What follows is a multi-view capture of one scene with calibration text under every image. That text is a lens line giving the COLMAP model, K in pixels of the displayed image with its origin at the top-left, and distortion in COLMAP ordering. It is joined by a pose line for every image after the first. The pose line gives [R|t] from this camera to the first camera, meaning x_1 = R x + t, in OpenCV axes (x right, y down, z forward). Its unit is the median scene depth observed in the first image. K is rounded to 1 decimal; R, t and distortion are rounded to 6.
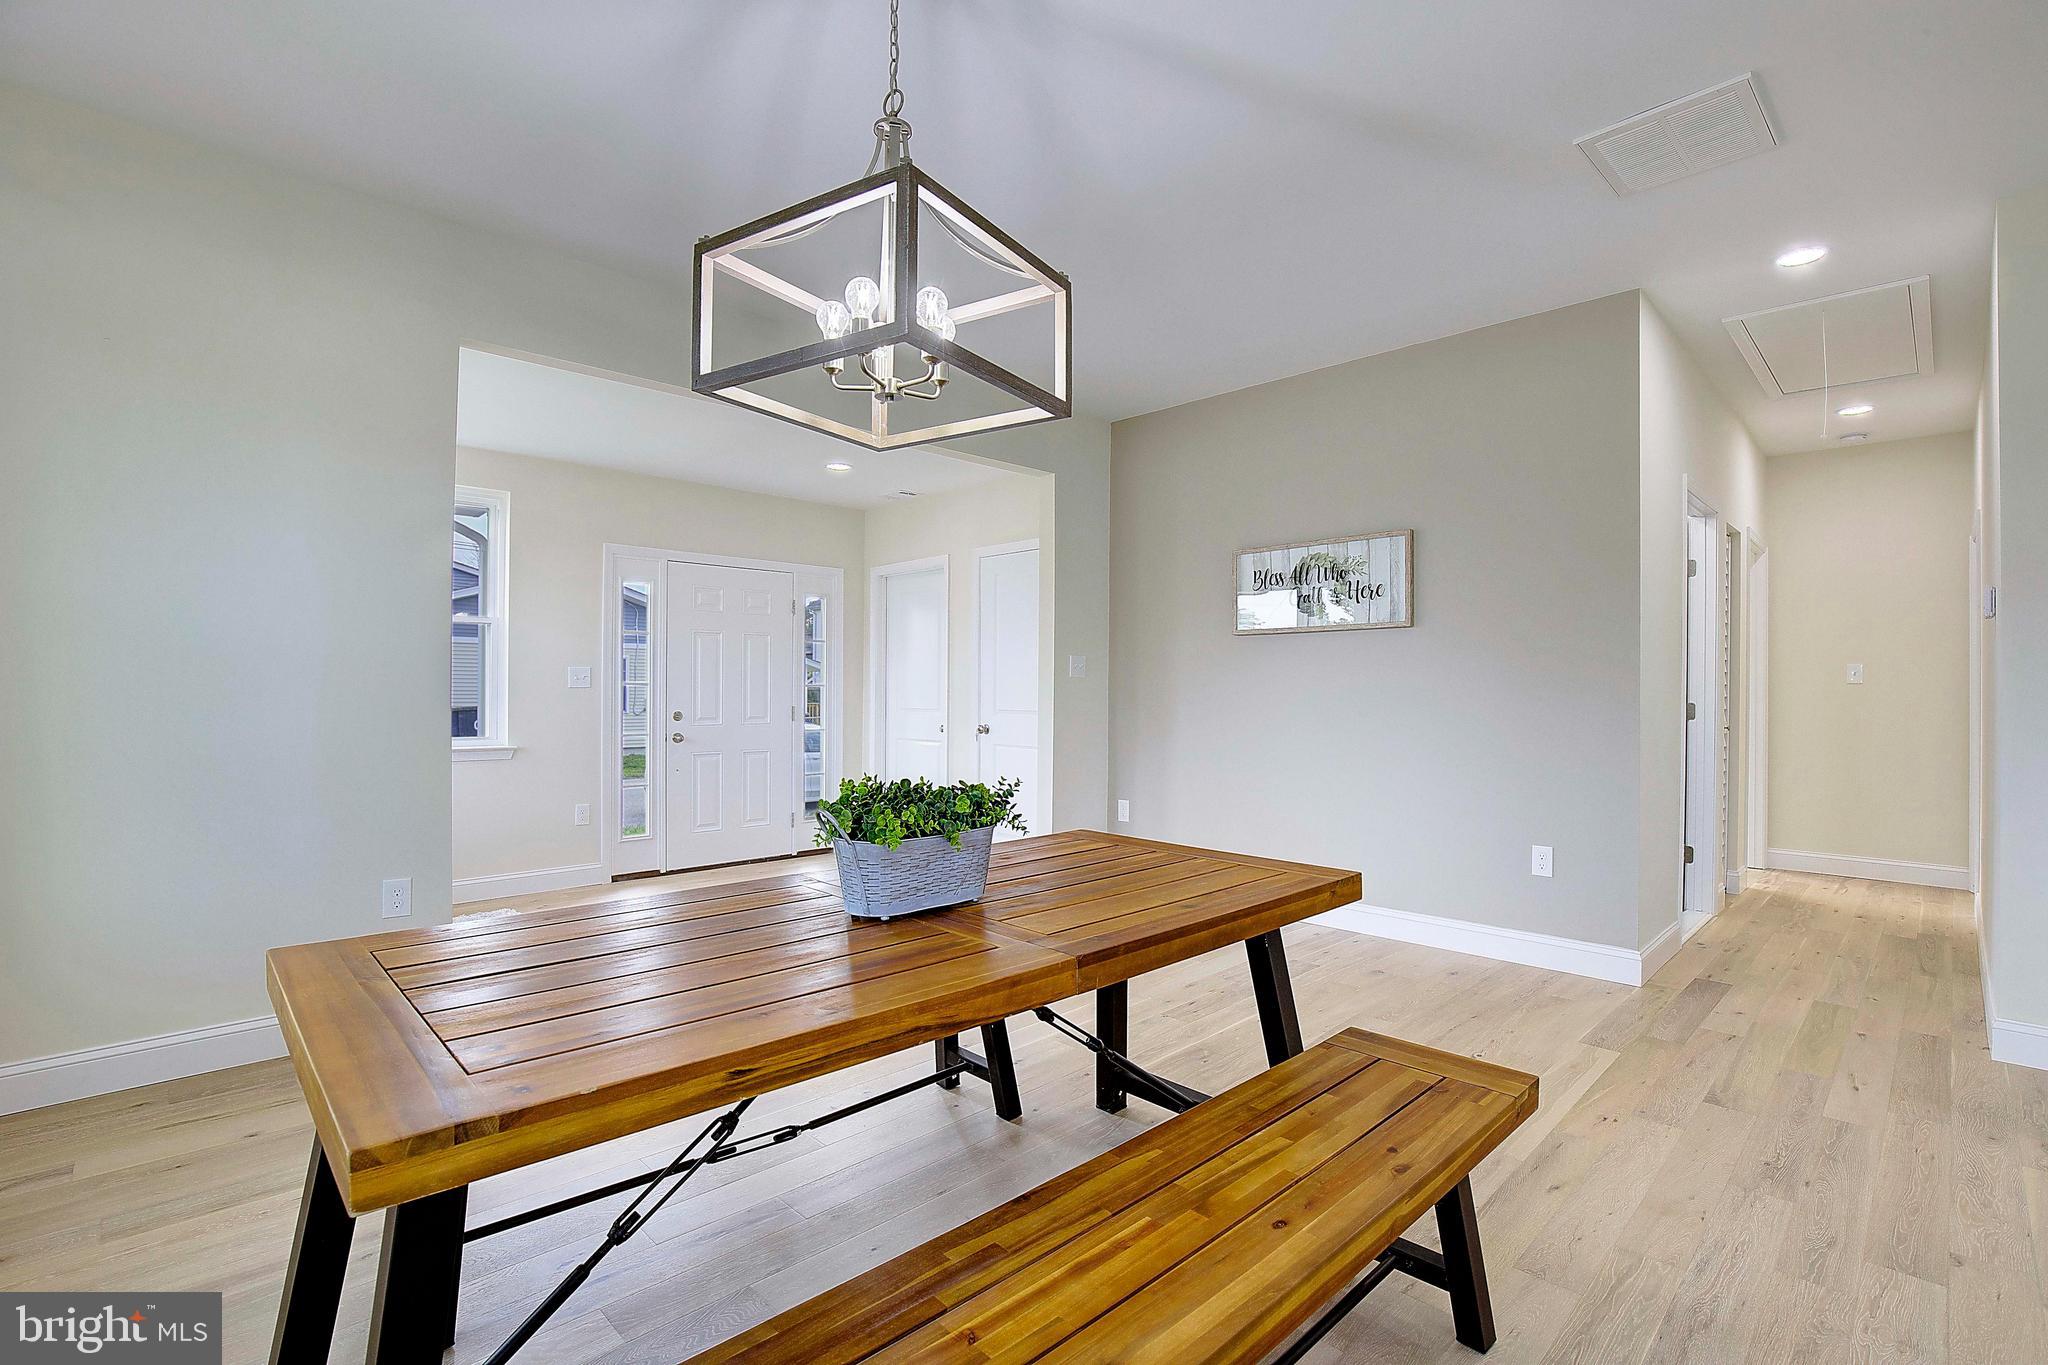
lens RADIAL K [[937.0, 0, 1039.7], [0, 937.0, 690.1], [0, 0, 1]] dist [-0.045763, 0.012663]
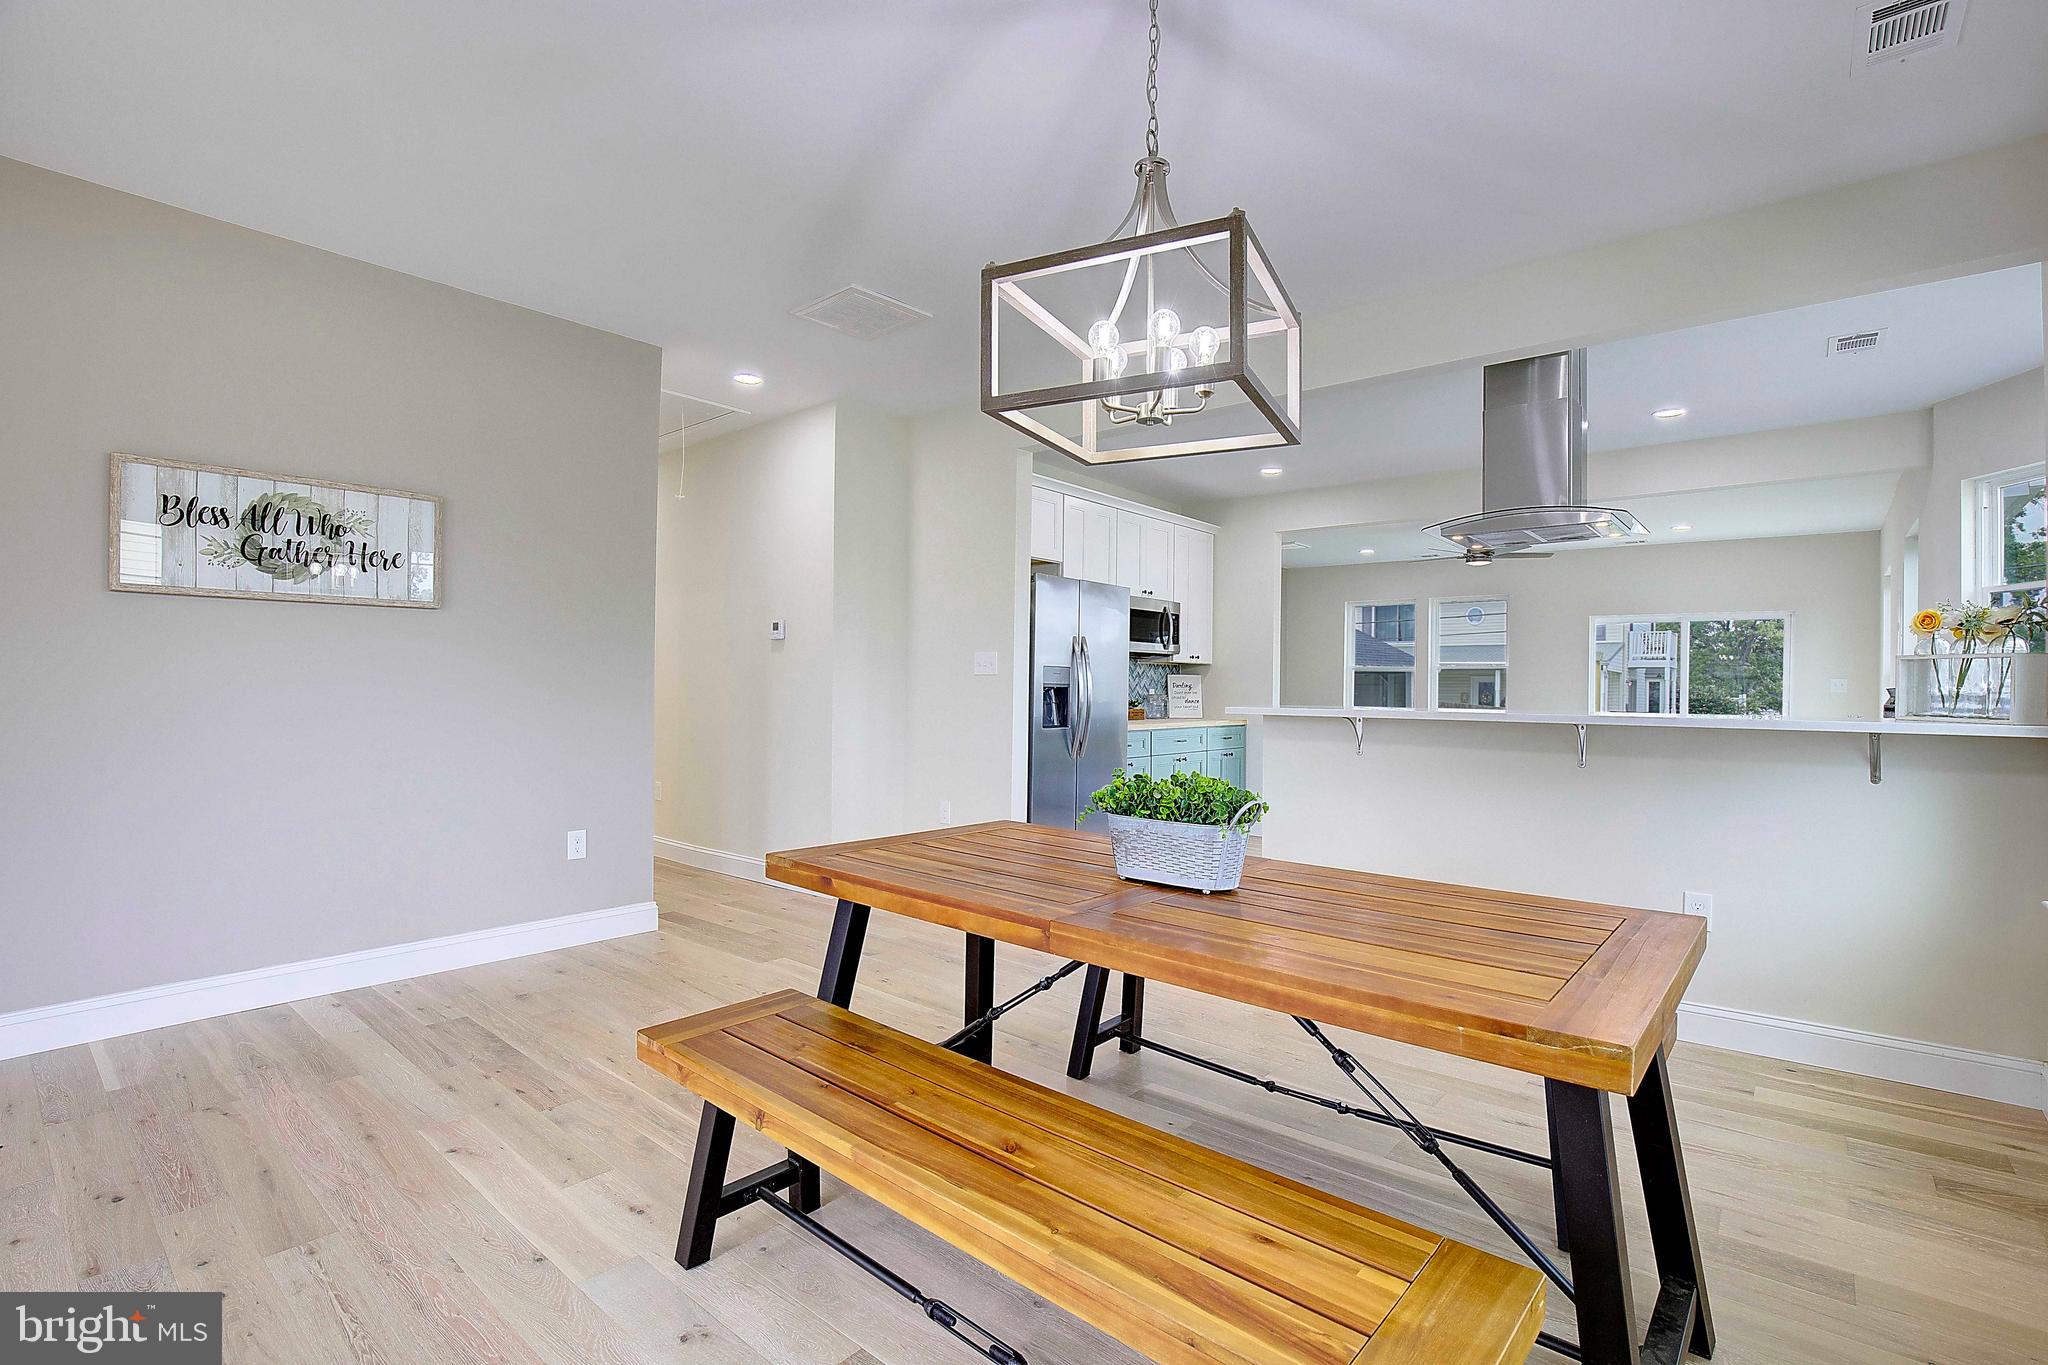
lens RADIAL K [[937.0, 0, 1039.7], [0, 937.0, 690.1], [0, 0, 1]] dist [-0.045763, 0.012663]
pose [[-0.100196, -0.009332, 0.994924, -0.478809], [-0.008656, 0.999926, 0.008507, -0.004314], [-0.994930, -0.007759, -0.100270, 0.495593]]
